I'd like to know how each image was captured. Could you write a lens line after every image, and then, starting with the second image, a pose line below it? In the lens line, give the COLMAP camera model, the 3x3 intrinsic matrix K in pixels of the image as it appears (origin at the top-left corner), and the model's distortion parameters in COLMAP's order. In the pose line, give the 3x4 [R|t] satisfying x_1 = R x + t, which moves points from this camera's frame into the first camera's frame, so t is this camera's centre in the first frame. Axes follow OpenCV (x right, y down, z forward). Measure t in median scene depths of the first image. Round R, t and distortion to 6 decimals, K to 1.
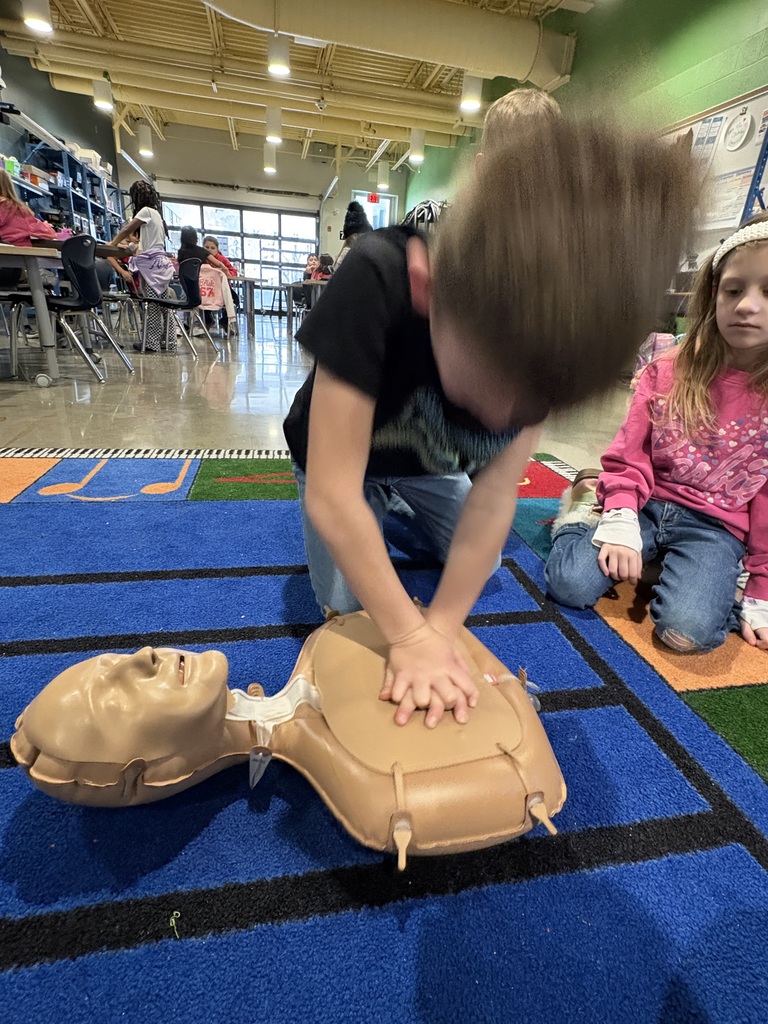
lens RADIAL K [[506.3, 0, 383.6], [0, 506.3, 509.3], [0, 0, 1]] dist [-0.000928, -0.000148]
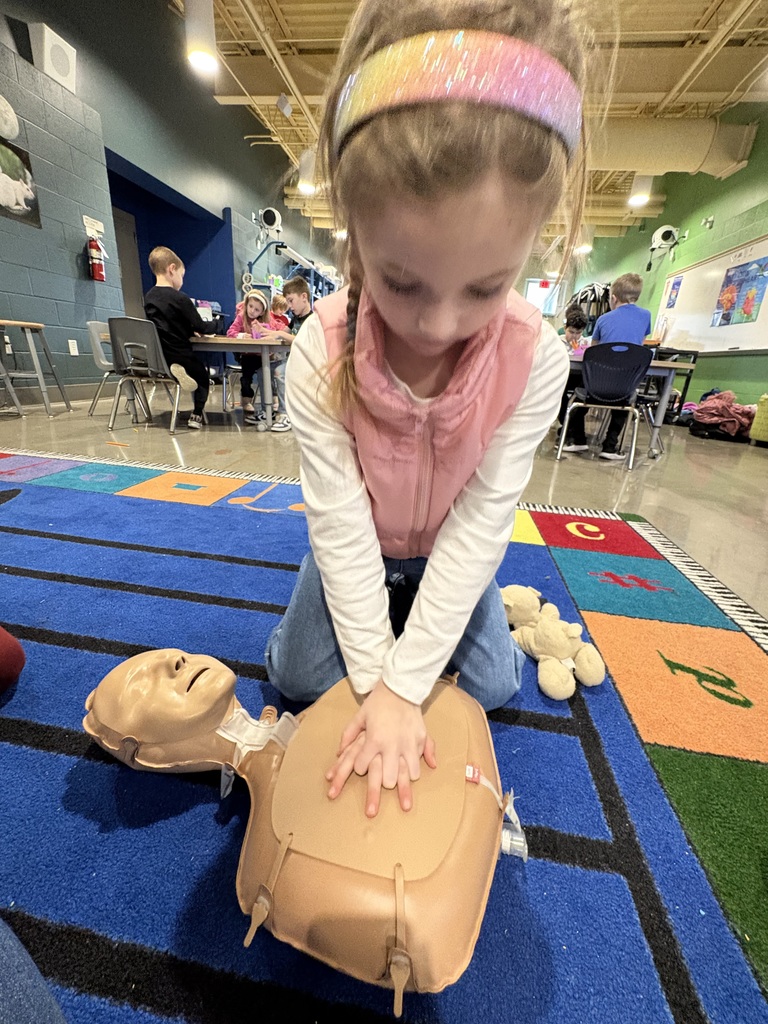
lens RADIAL K [[428.8, 0, 384.9], [0, 428.8, 509.2], [0, 0, 1]] dist [-0.000014, 0.000188]
pose [[0.935792, 0.107821, -0.335660, 0.241024], [-0.132125, 0.989953, -0.050359, -0.009190], [0.326857, 0.091475, 0.940636, -0.066192]]
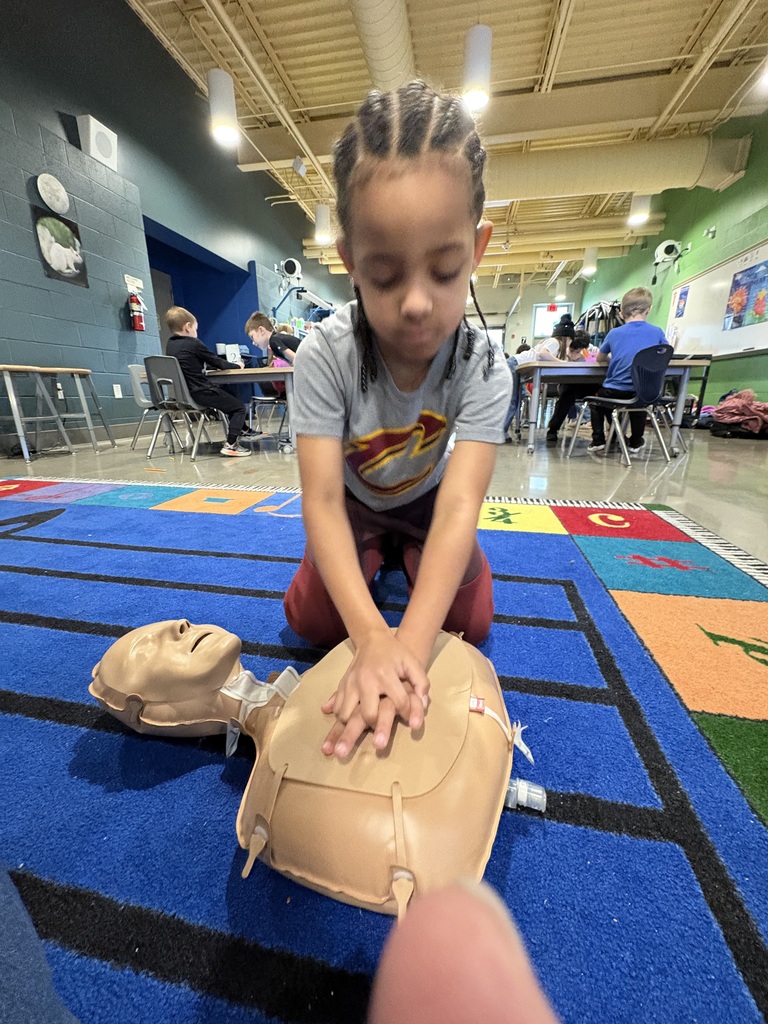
lens RADIAL K [[411.1, 0, 384.0], [0, 411.1, 512.0], [0, 0, 1]] dist [-0.000500, 0.000327]
pose [[0.916051, 0.041370, -0.398923, 0.255973], [-0.088087, 0.991132, -0.099492, 0.081784], [0.391269, 0.126280, 0.911571, -0.014683]]
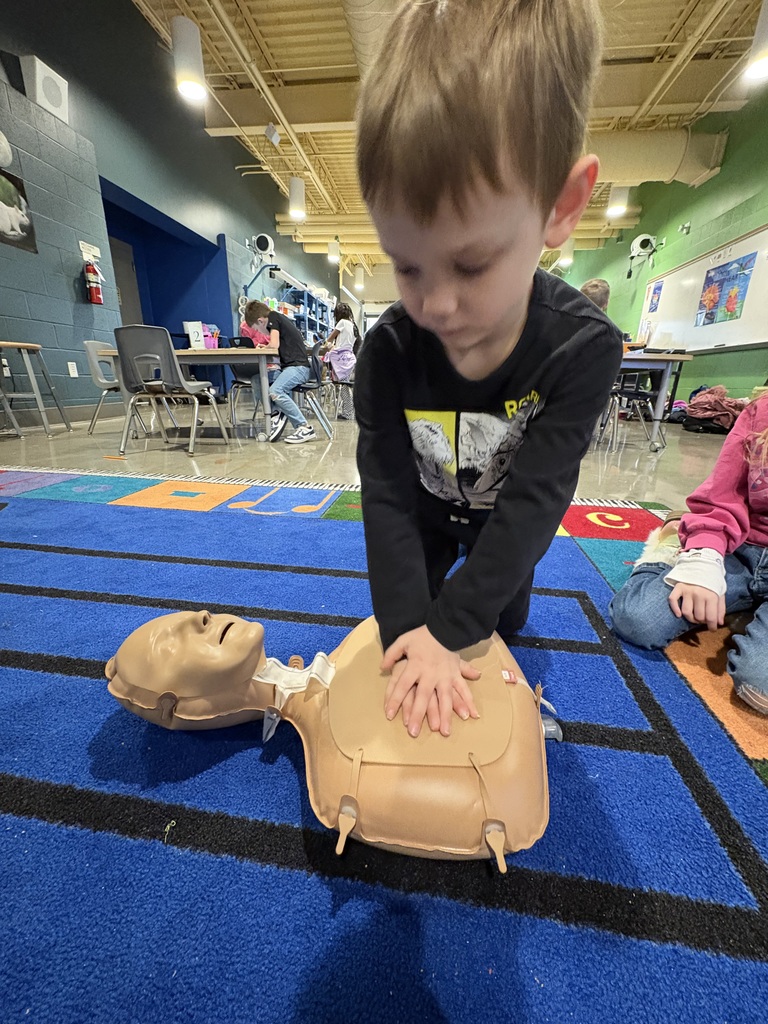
lens RADIAL K [[408.8, 0, 384.0], [0, 408.8, 512.0], [0, 0, 1]] dist [-0.000272, -0.000131]
pose [[0.940221, 0.058535, -0.335497, 0.155120], [-0.088399, 0.993300, -0.074431, 0.038239], [0.328893, 0.099639, 0.939096, 0.075201]]
